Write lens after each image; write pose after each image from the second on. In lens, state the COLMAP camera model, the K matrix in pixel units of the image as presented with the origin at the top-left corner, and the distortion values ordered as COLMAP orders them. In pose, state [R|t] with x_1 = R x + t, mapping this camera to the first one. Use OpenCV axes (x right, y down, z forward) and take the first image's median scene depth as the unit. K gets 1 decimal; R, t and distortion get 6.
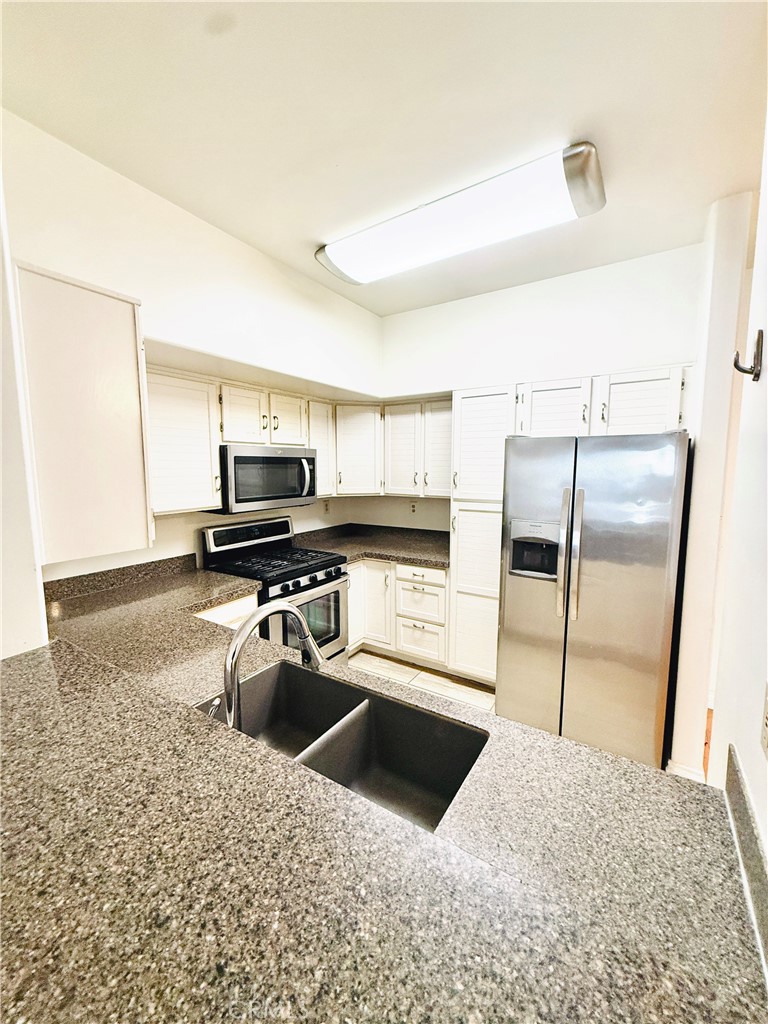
lens RADIAL K [[408.7, 0, 387.1], [0, 408.7, 511.4], [0, 0, 1]] dist [-0.000860, 0.000416]
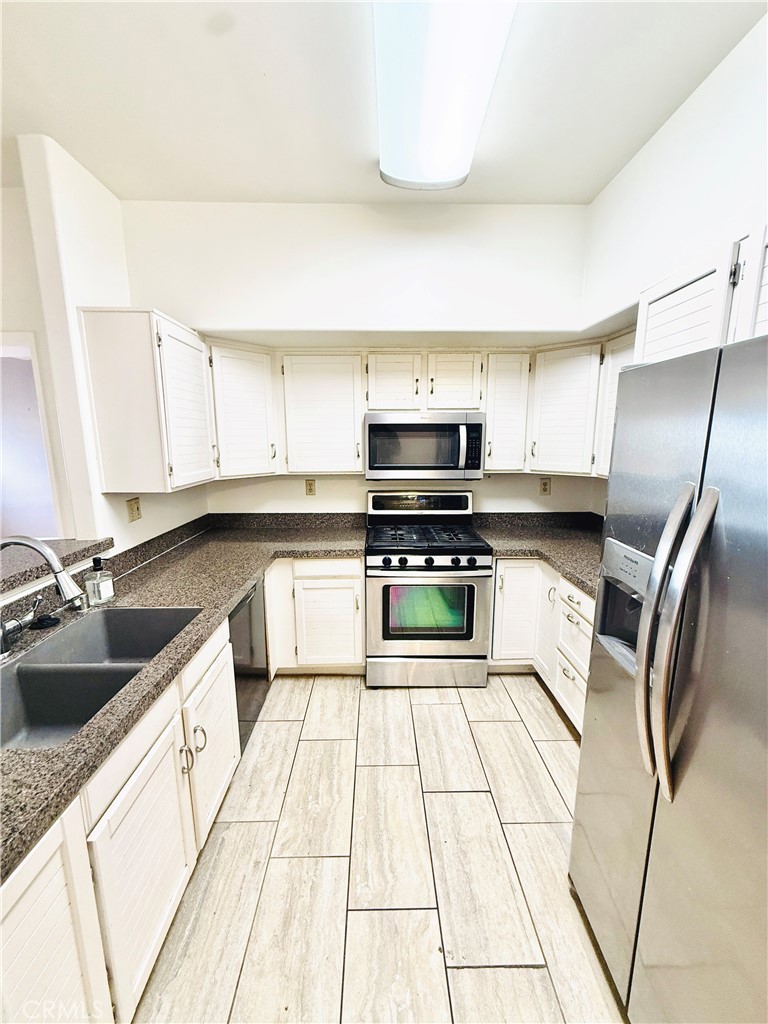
lens RADIAL K [[408.7, 0, 382.2], [0, 408.7, 510.8], [0, 0, 1]] dist [-0.000860, 0.000416]
pose [[0.546813, 0.151120, -0.823504, 0.443570], [-0.092743, 0.988456, 0.119809, -0.038342], [0.832103, 0.010861, 0.554515, 0.389223]]
